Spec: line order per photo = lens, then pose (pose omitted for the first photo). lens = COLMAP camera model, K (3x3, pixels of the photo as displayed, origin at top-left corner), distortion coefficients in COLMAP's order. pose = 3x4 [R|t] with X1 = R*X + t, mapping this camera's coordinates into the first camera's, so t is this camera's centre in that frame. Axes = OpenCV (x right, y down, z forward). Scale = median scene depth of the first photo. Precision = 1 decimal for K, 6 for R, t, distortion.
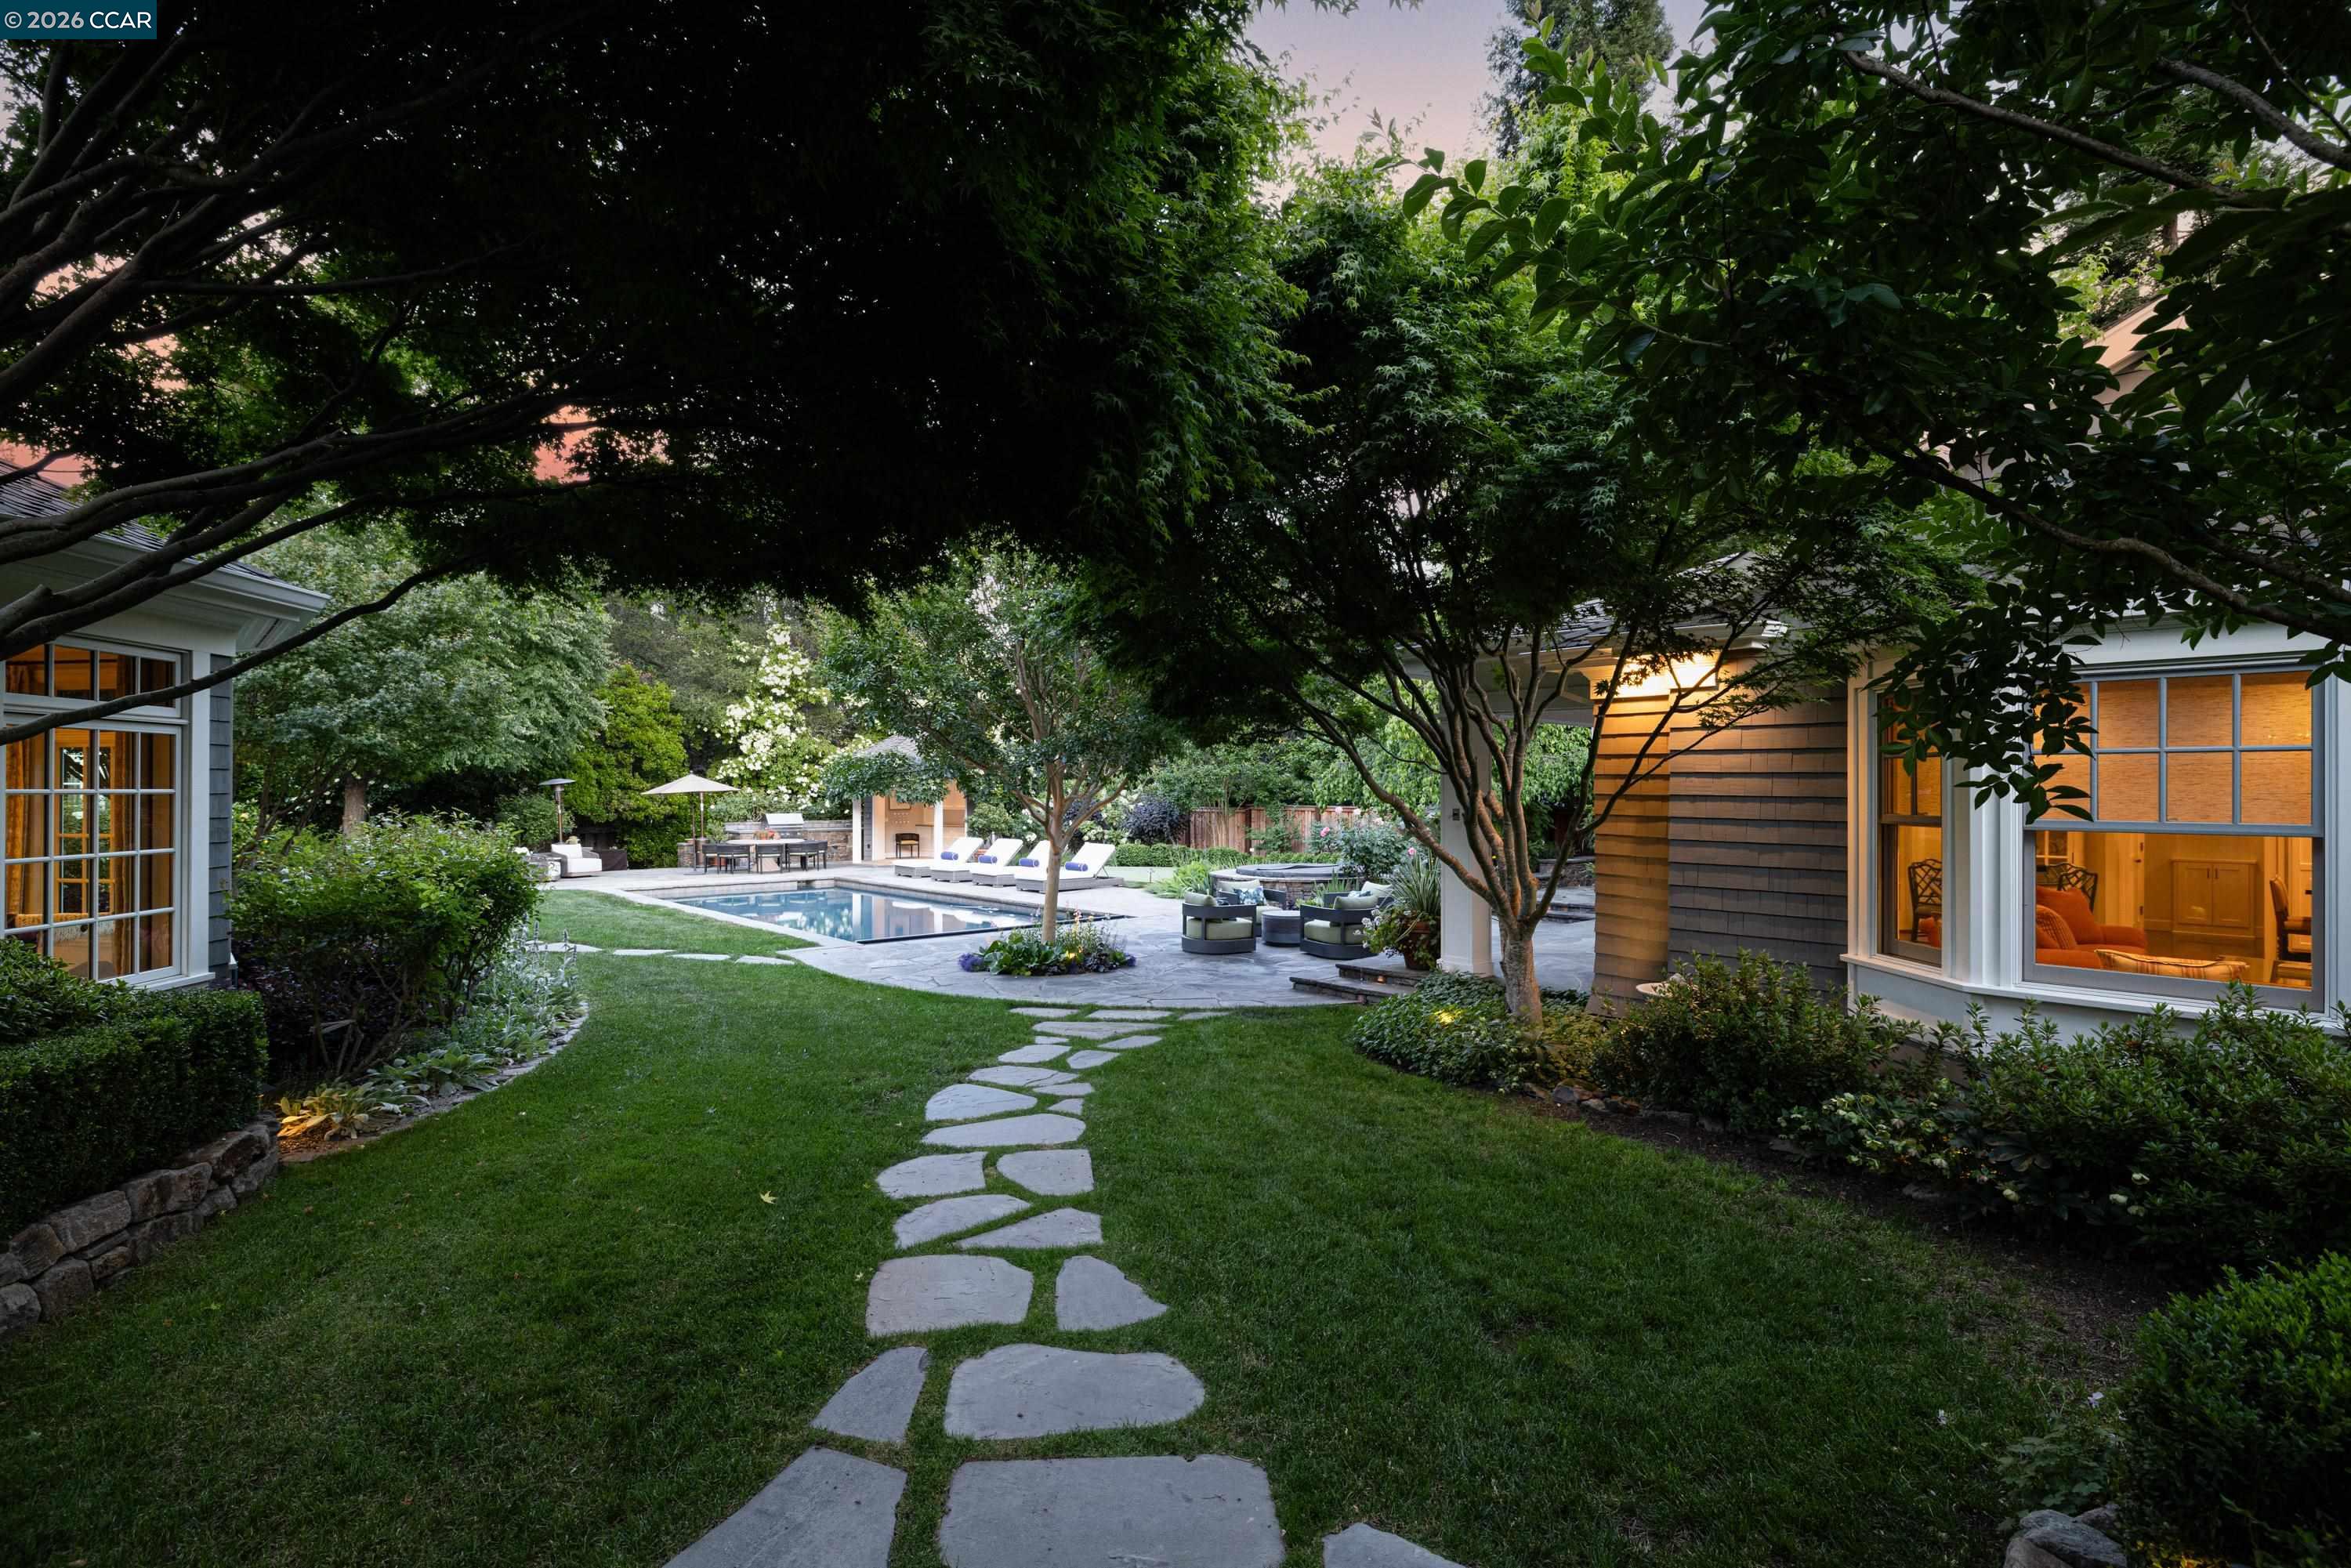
lens RADIAL K [[1102.5, 0, 1172.7], [0, 1102.5, 787.7], [0, 0, 1]] dist [-0.006404, 0.002038]
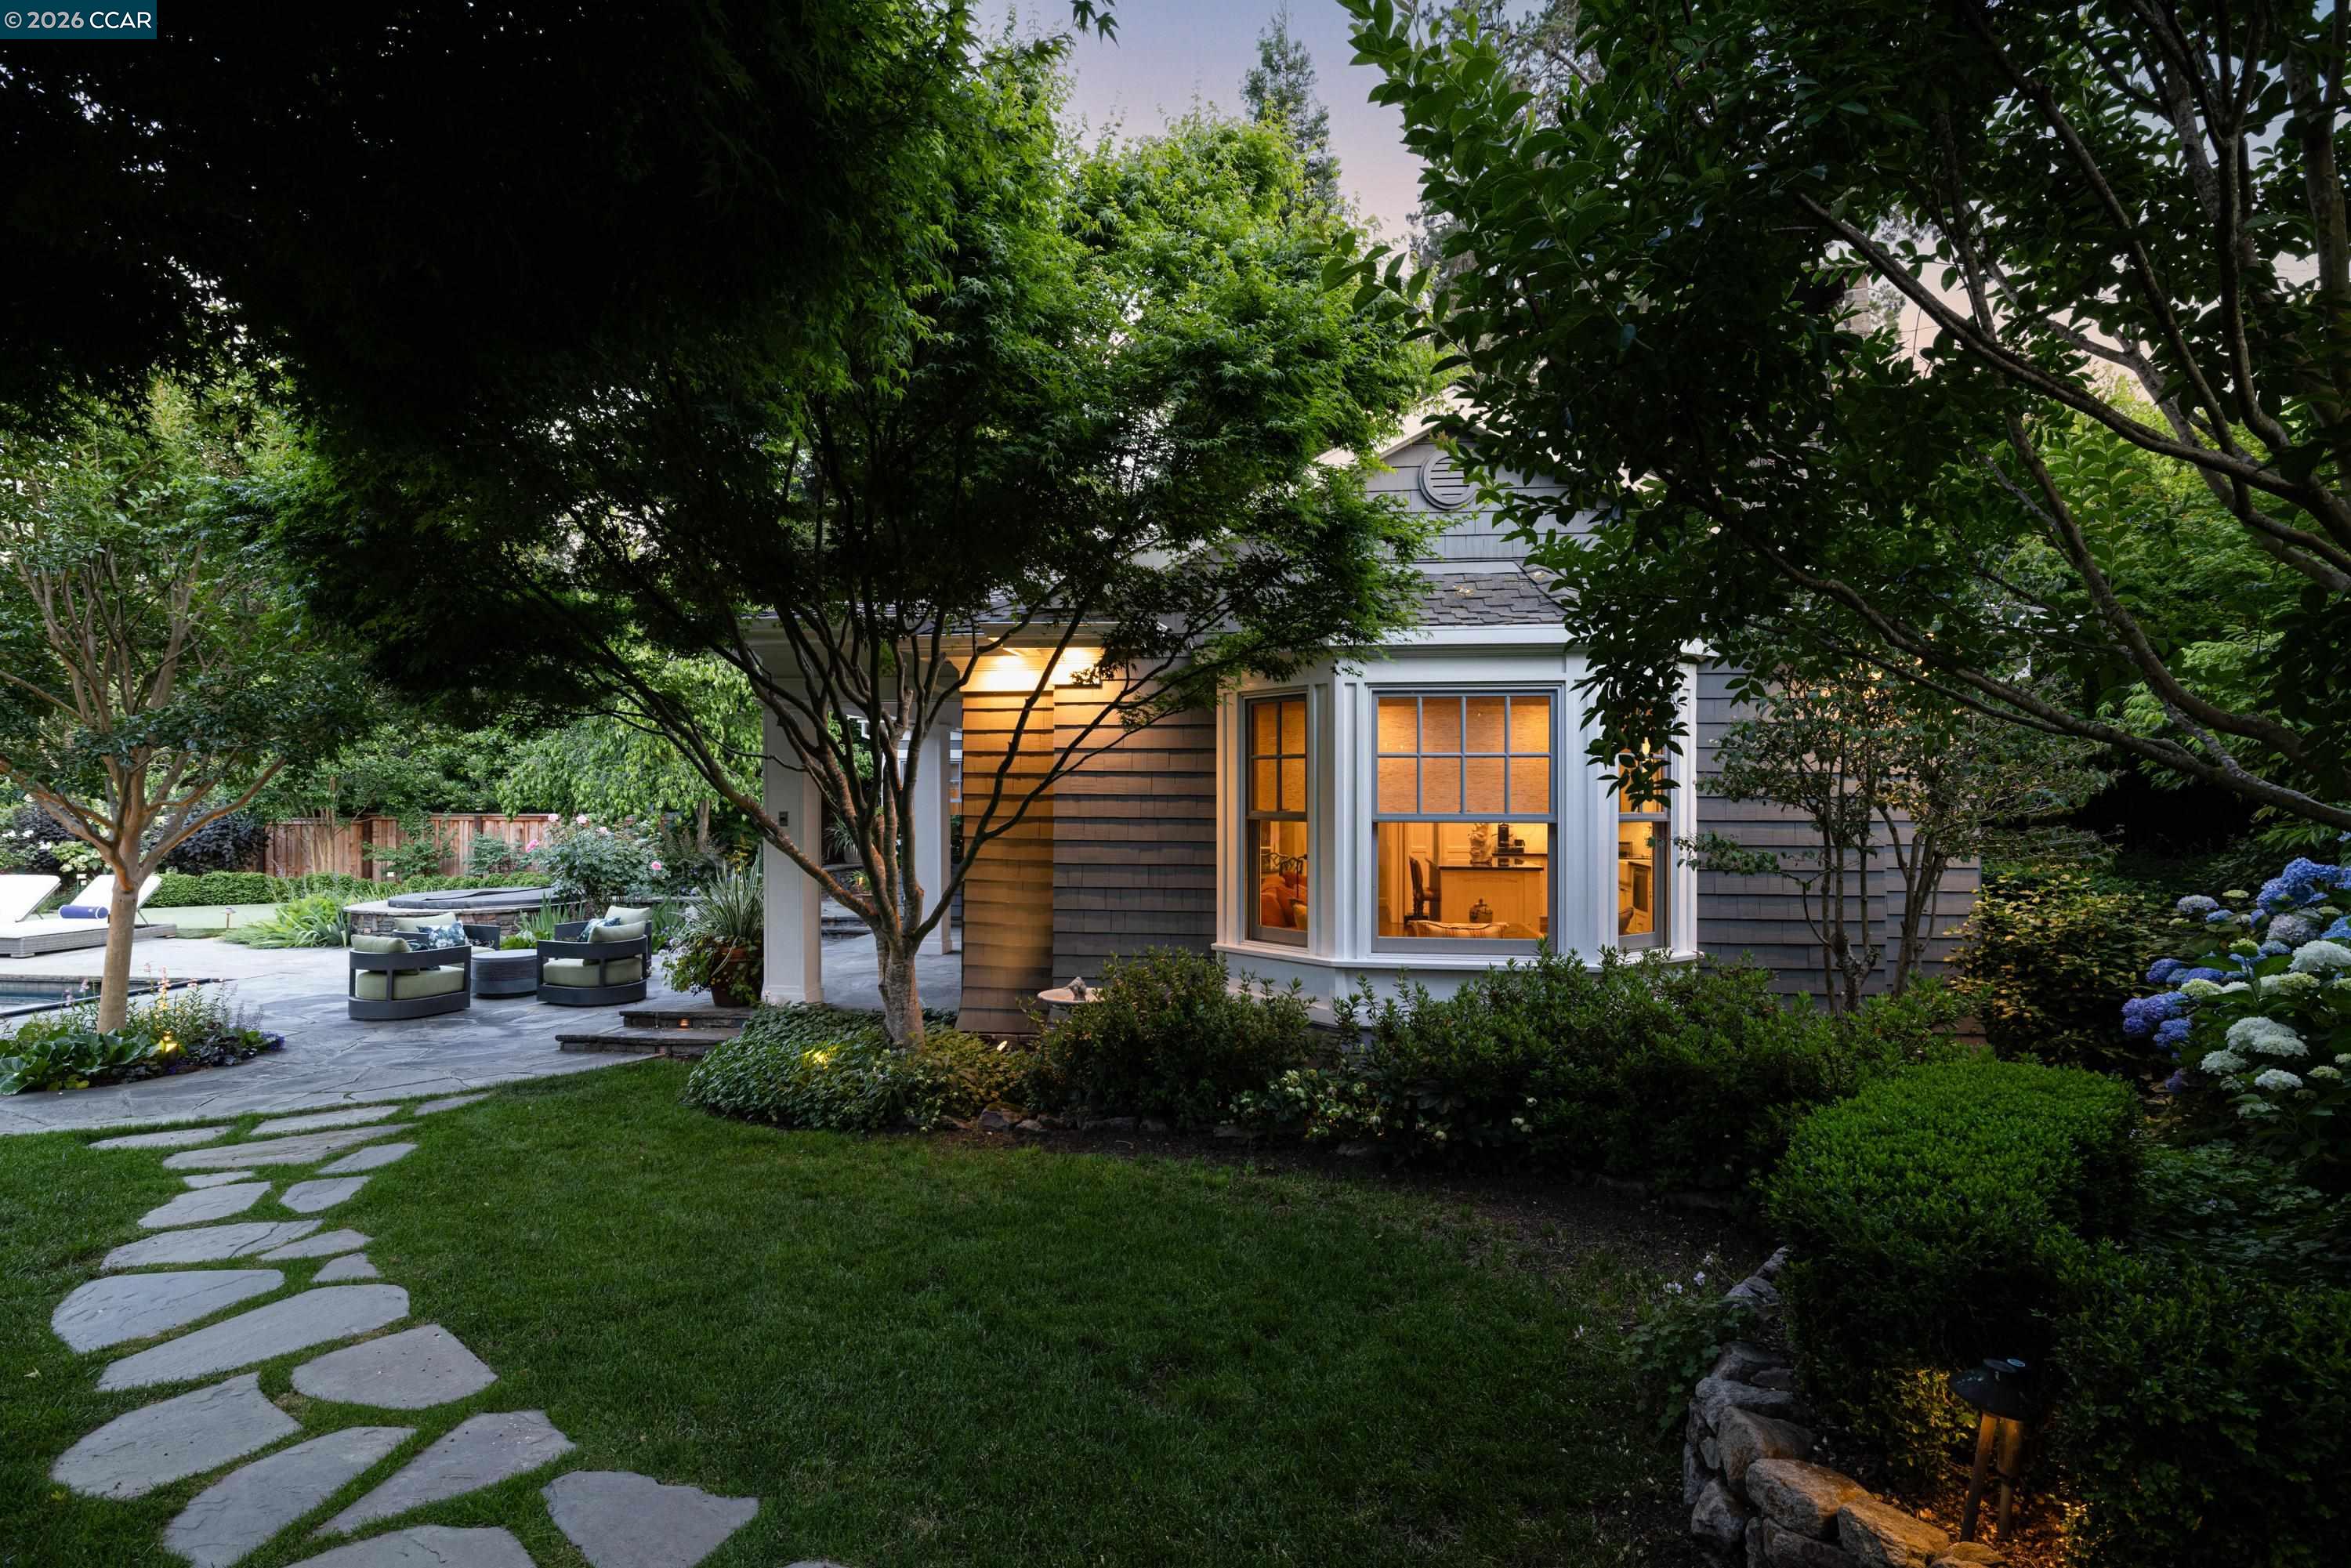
lens RADIAL K [[1223.5, 0, 1172.1], [0, 1223.5, 790.3], [0, 0, 1]] dist [-0.004996, 0.001125]
pose [[0.767349, -0.001503, 0.641228, -0.178583], [0.001993, 0.999998, -0.000041, 0.003785], [-0.641227, 0.001310, 0.767350, 0.120804]]
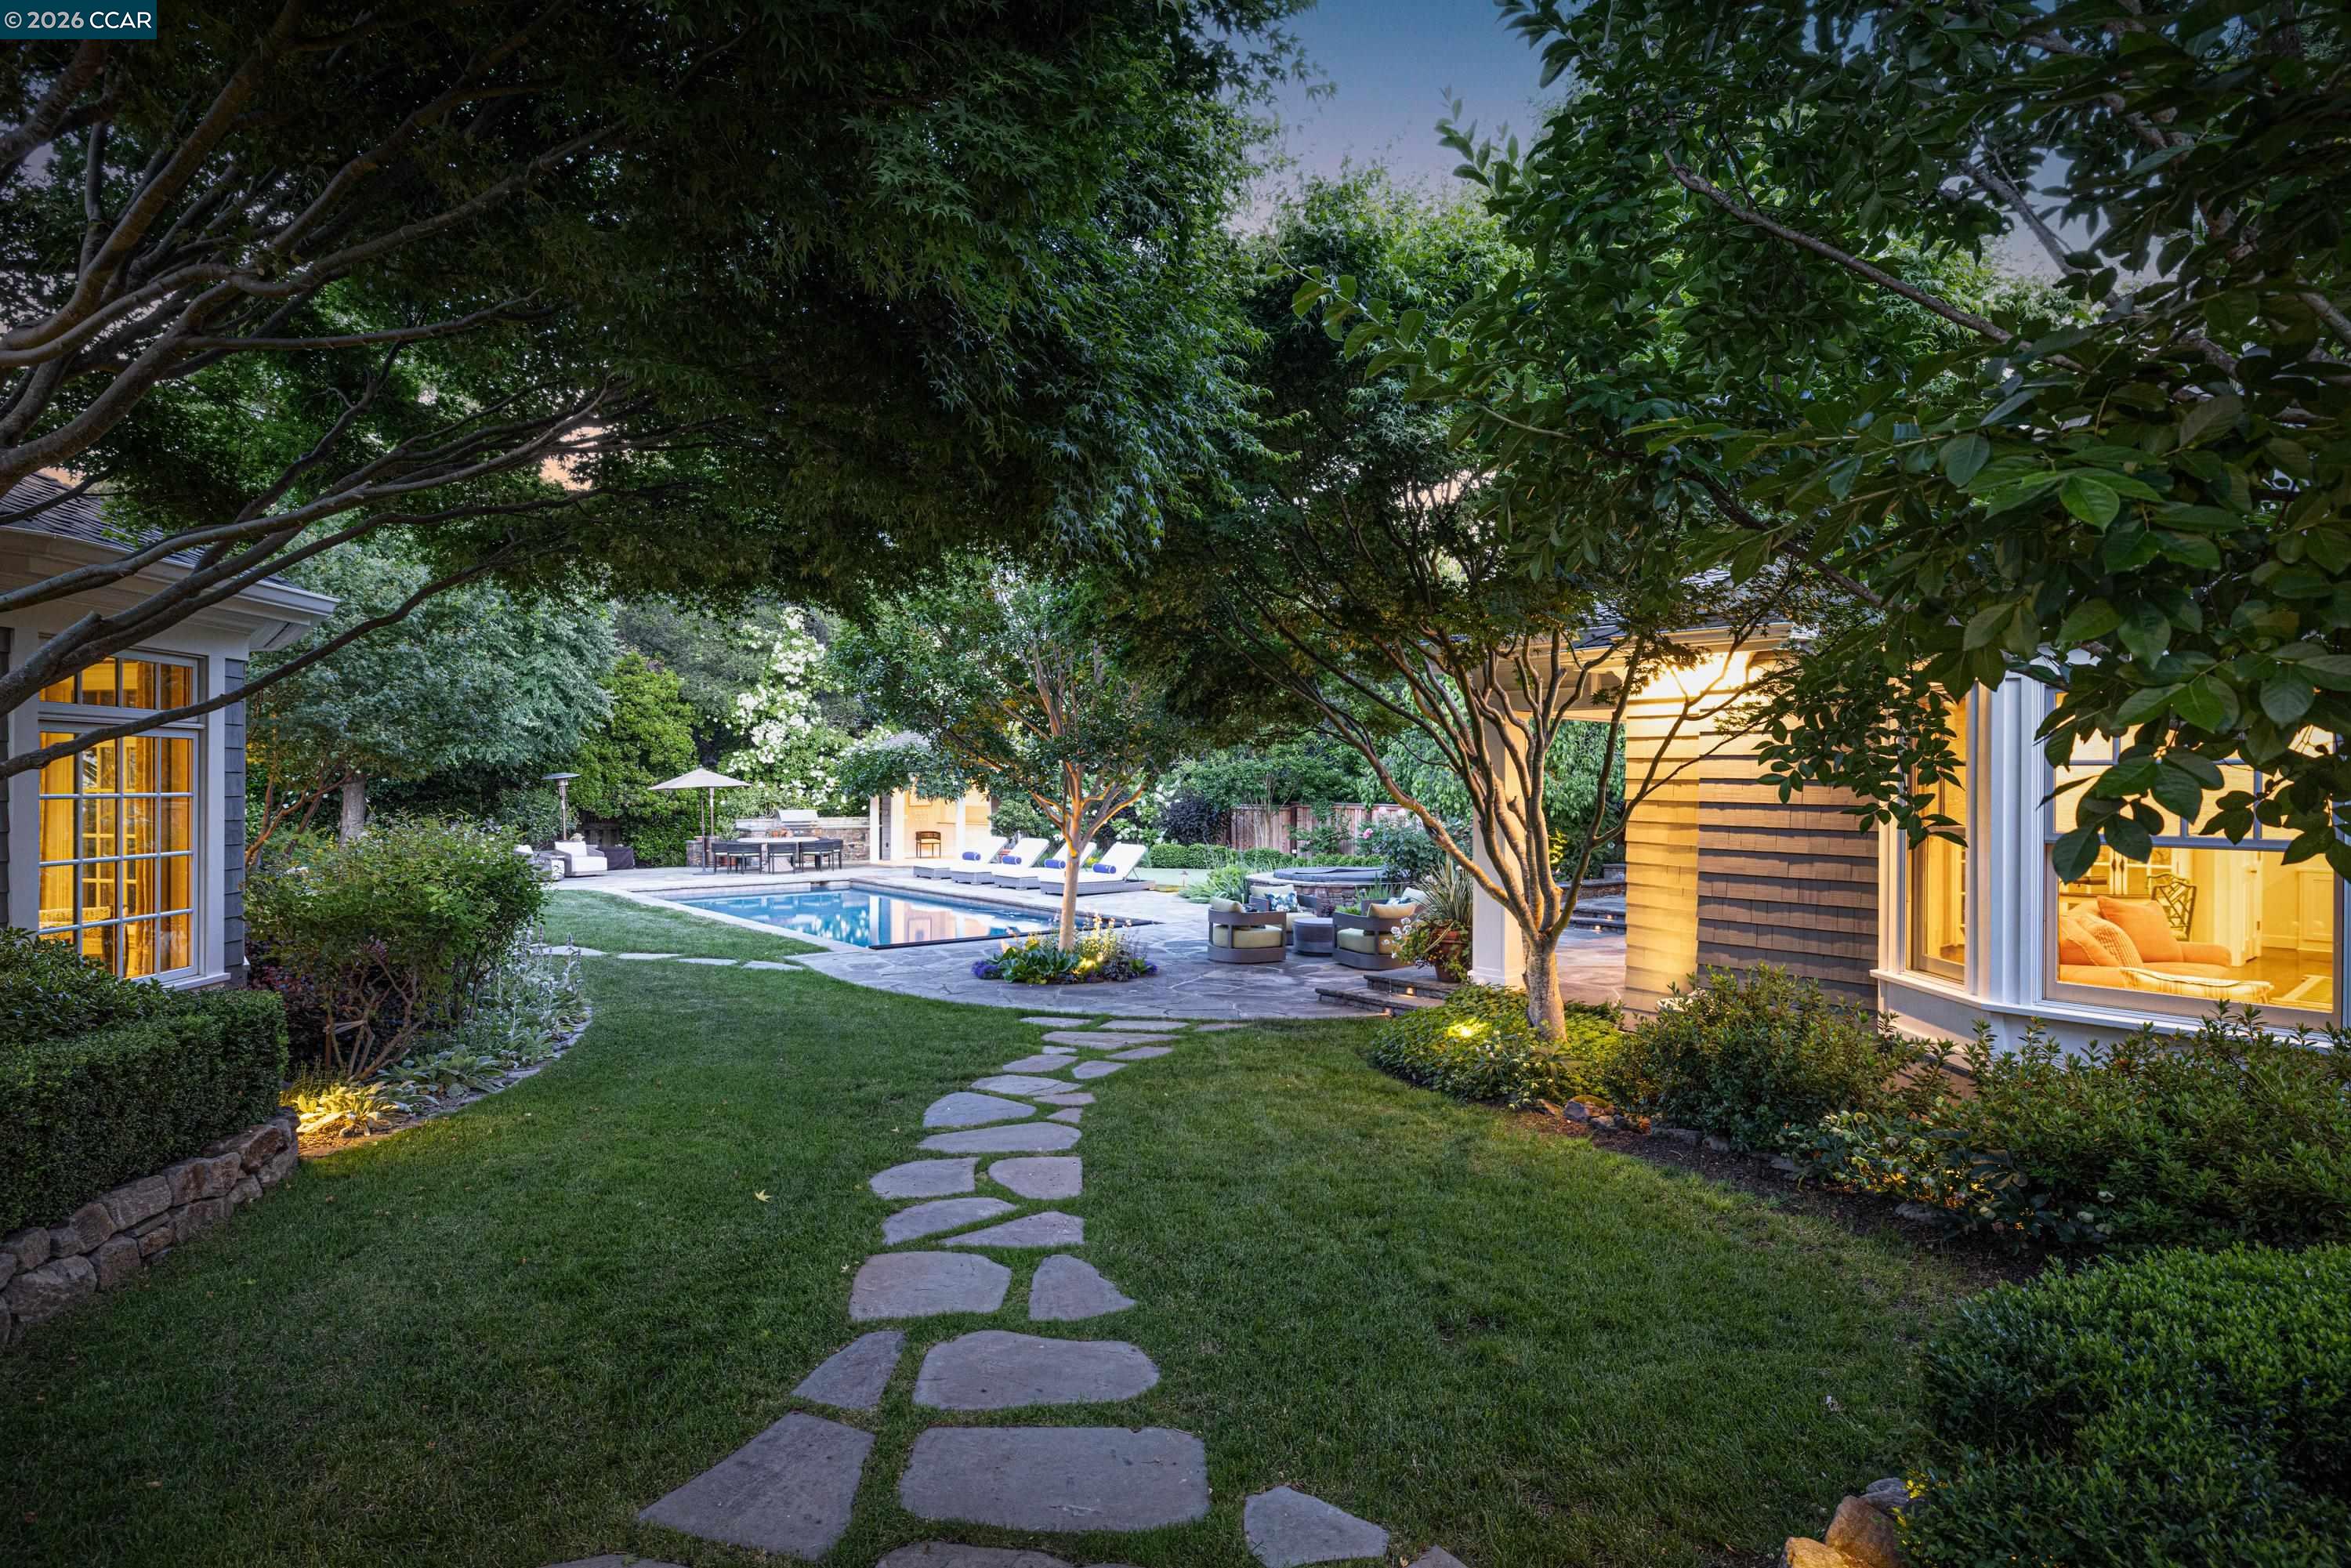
lens RADIAL K [[1212.6, 0, 1172.1], [0, 1212.6, 787.2], [0, 0, 1]] dist [0.002103, -0.002126]
pose [[0.999065, 0.002886, -0.043126, 0.044859], [-0.002622, 0.999977, 0.006188, -0.012772], [0.043143, -0.006070, 0.999050, -0.081873]]
